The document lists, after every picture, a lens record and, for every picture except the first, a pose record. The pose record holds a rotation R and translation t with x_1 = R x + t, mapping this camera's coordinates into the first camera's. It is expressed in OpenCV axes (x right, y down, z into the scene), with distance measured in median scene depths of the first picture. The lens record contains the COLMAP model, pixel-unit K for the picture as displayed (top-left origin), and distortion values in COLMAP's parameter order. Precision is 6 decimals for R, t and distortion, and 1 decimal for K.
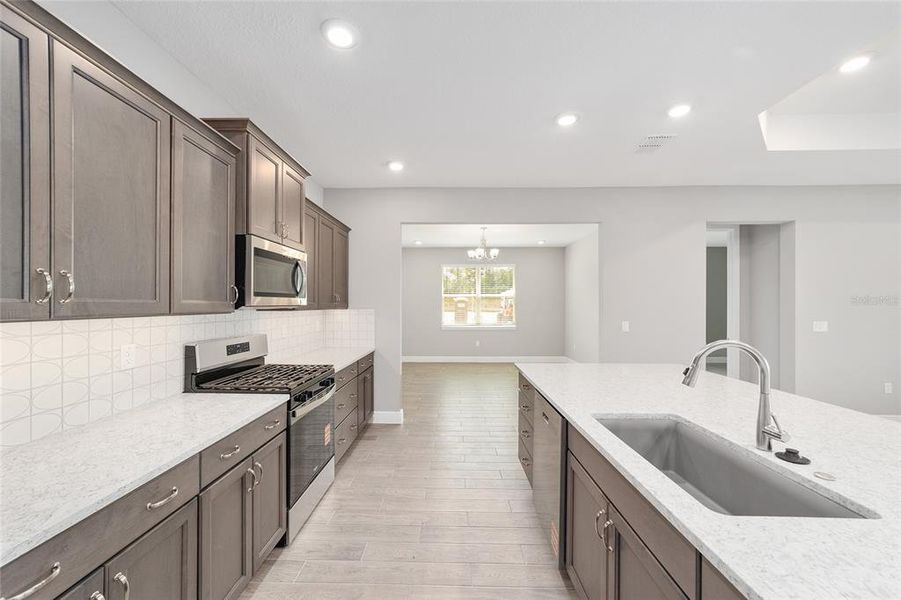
lens RADIAL K [[347.7, 0, 444.1], [0, 347.7, 305.5], [0, 0, 1]] dist [-0.005257, 0.000284]
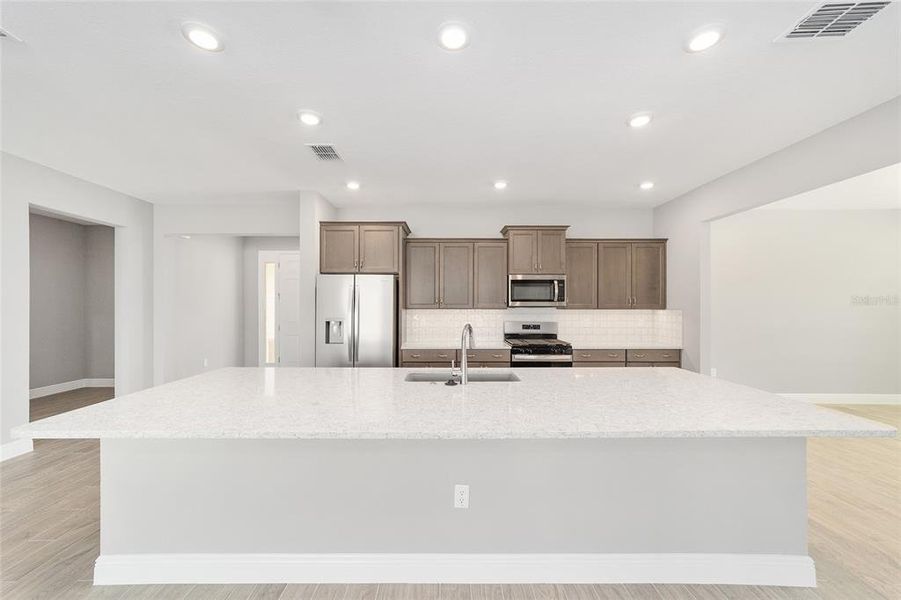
lens RADIAL K [[347.7, 0, 444.1], [0, 347.7, 305.5], [0, 0, 1]] dist [-0.005257, 0.000284]
pose [[0.023919, -0.000802, -0.999714, 1.276953], [-0.002538, 0.999996, -0.000863, 0.000384], [0.999711, 0.002558, 0.023917, 0.386700]]
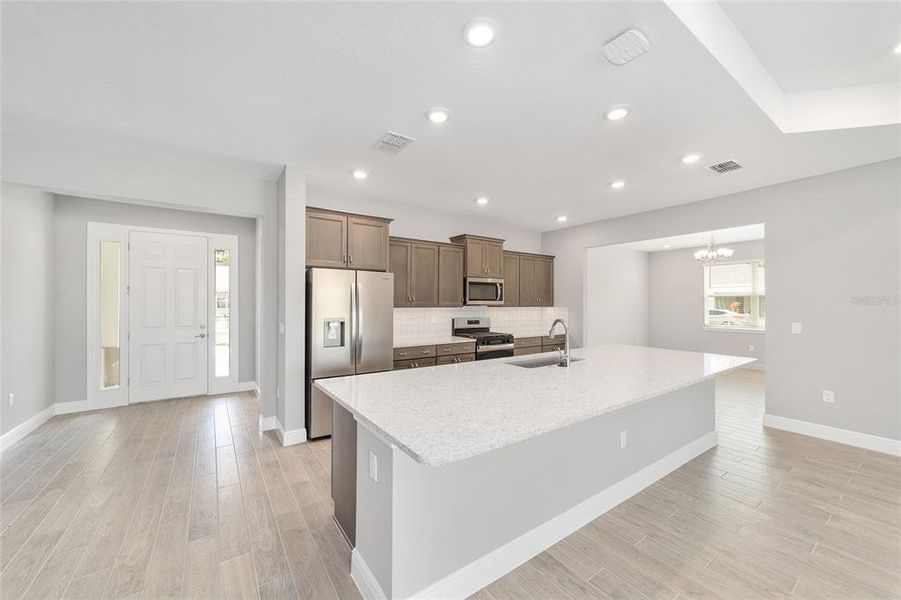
lens RADIAL K [[347.7, 0, 444.1], [0, 347.7, 305.5], [0, 0, 1]] dist [-0.005257, 0.000284]
pose [[0.587339, 0.003283, -0.809334, 1.088440], [-0.001037, 0.999994, 0.003304, 0.000354], [0.809340, -0.001101, 0.587339, -0.506995]]
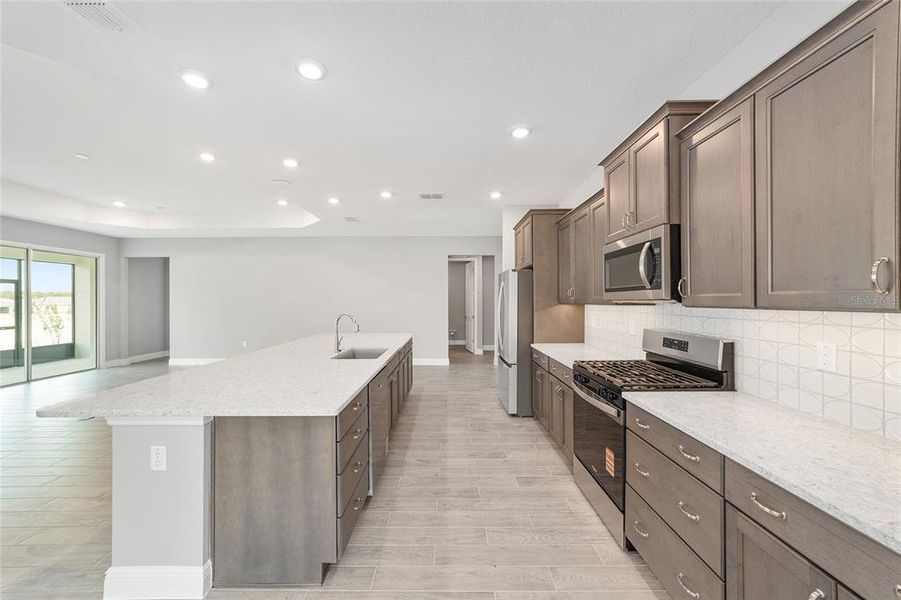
lens RADIAL K [[349.4, 0, 450.5], [0, 349.4, 300.0], [0, 0, 1]] dist [-0.044096, 0.016981]
pose [[-0.999161, 0.005944, -0.040516, 0.056122], [0.006050, 0.999979, -0.002486, 0.000602], [0.040500, -0.002729, -0.999176, 1.680799]]
